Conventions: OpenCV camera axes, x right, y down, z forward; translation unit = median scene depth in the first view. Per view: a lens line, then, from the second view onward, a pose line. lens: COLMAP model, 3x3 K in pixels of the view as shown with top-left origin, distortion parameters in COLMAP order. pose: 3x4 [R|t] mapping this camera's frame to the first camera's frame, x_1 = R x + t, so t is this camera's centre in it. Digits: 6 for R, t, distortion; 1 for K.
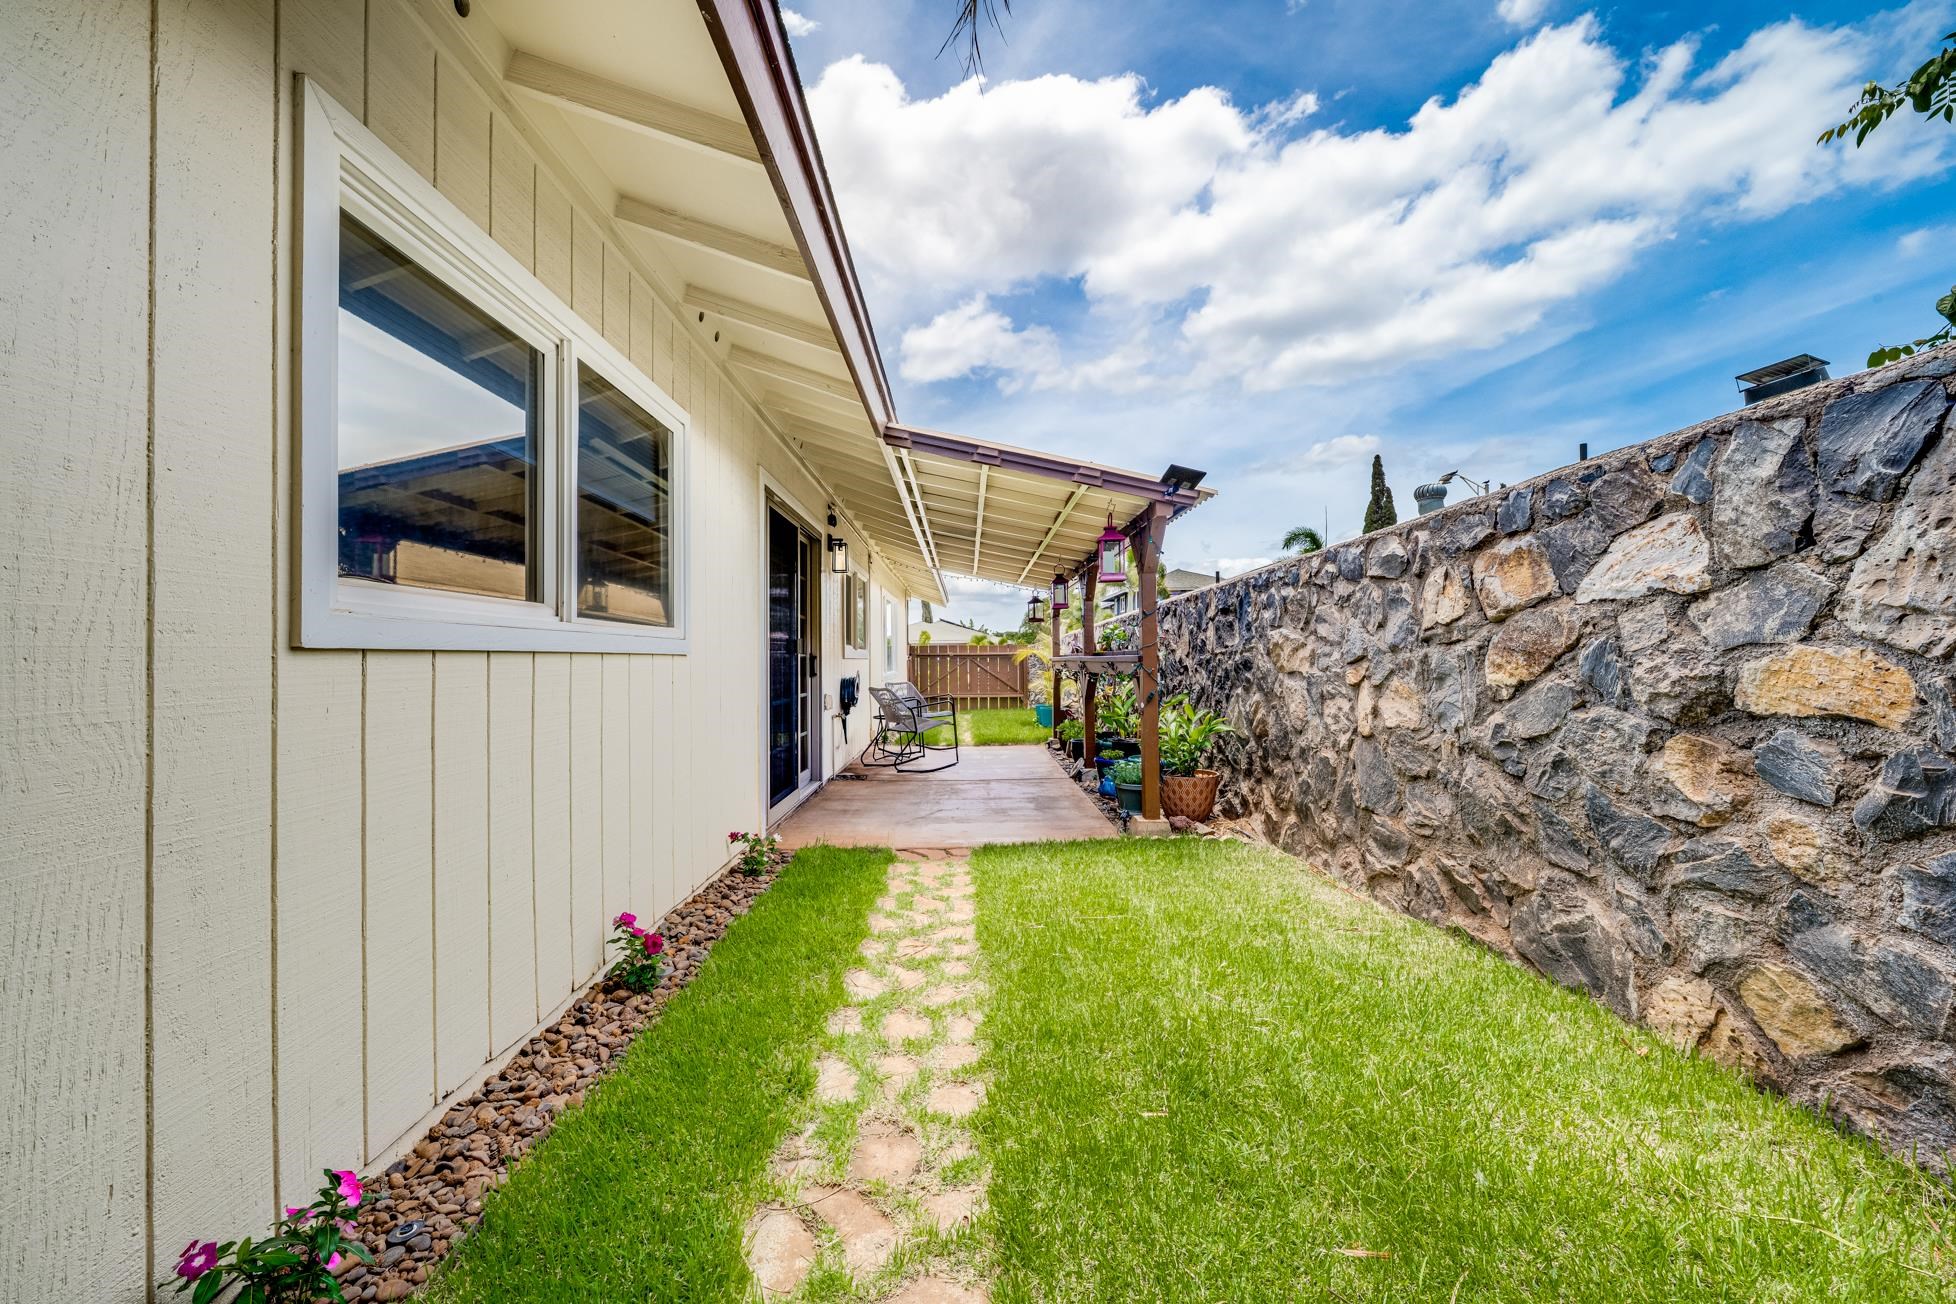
lens RADIAL K [[779.8, 0, 975.2], [0, 779.8, 651.8], [0, 0, 1]] dist [0.001122, -0.000139]
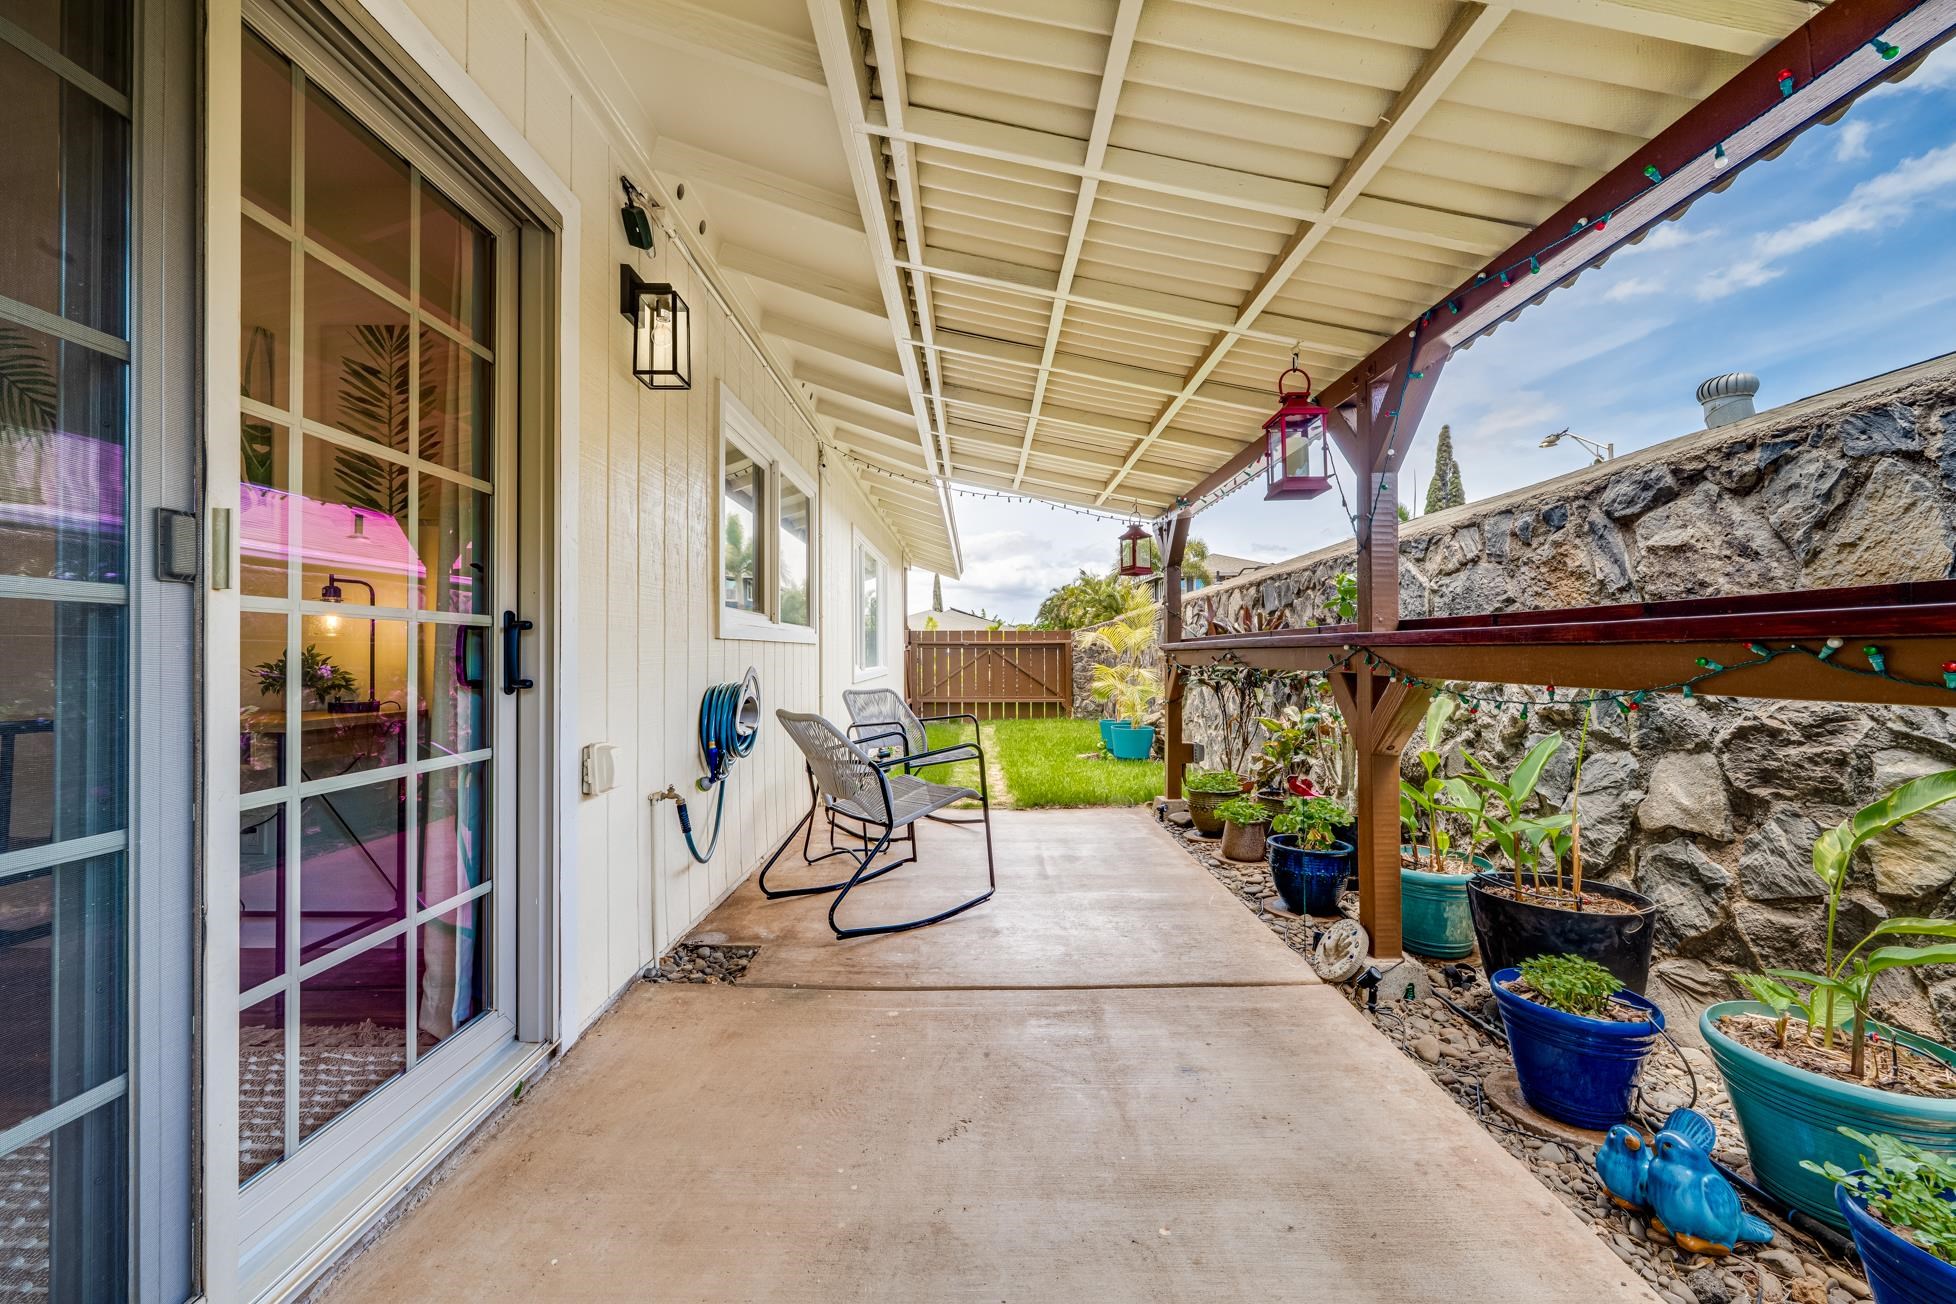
lens RADIAL K [[779.8, 0, 975.2], [0, 779.8, 651.8], [0, 0, 1]] dist [0.001122, -0.000139]
pose [[0.999917, 0.003354, -0.012452, -0.022196], [-0.003251, 0.999961, 0.008255, 0.008837], [0.012479, -0.008214, 0.999888, 0.464800]]
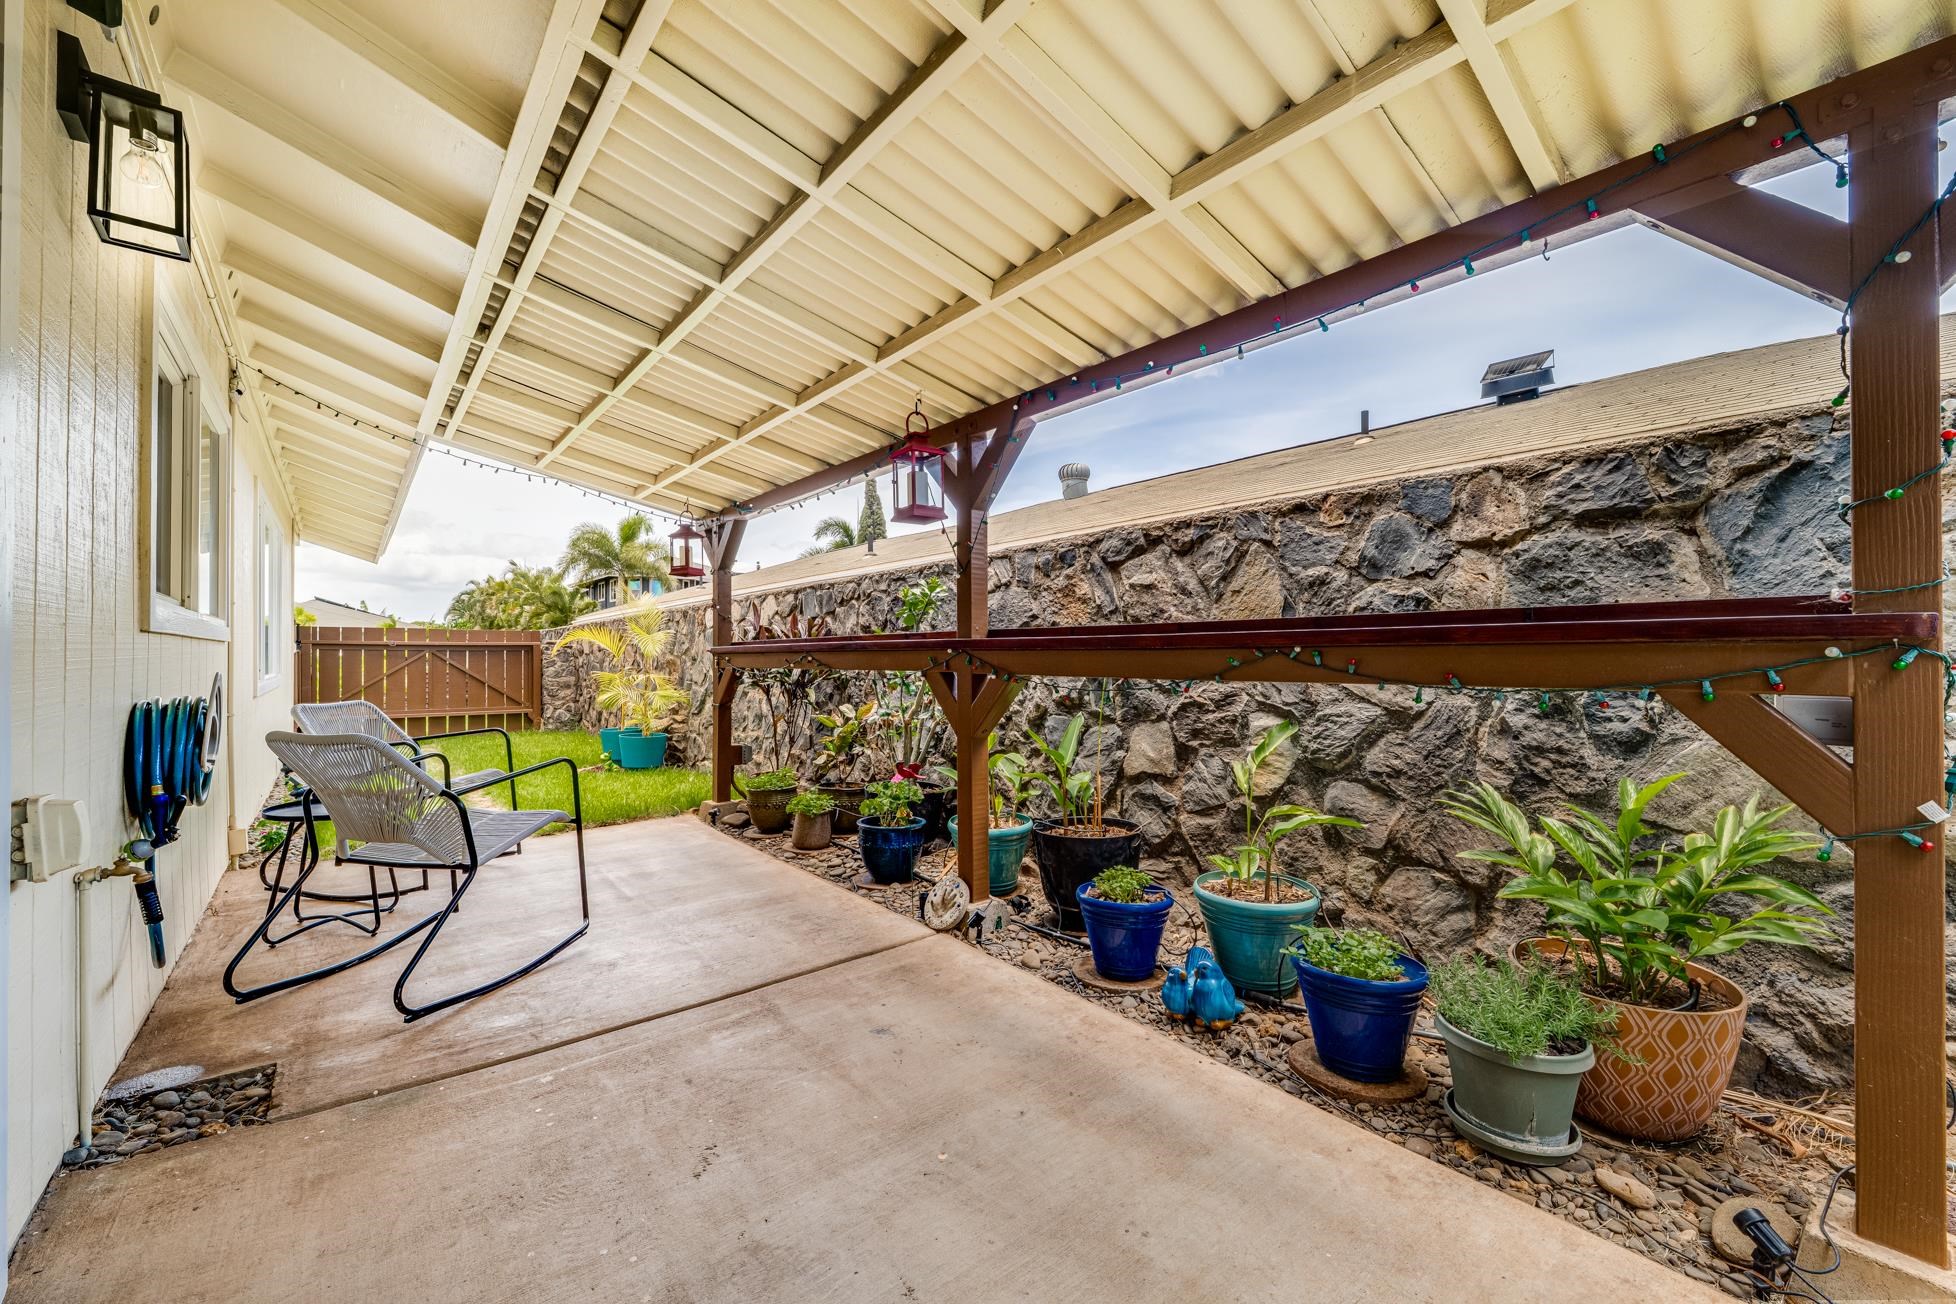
lens RADIAL K [[775.2, 0, 978.0], [0, 775.2, 652.0], [0, 0, 1]] dist [0.000952, -0.000017]
pose [[0.780007, 0.009623, 0.625697, -0.086668], [-0.010610, 0.999941, -0.002152, 0.010077], [-0.625681, -0.004961, 0.780064, 0.475579]]
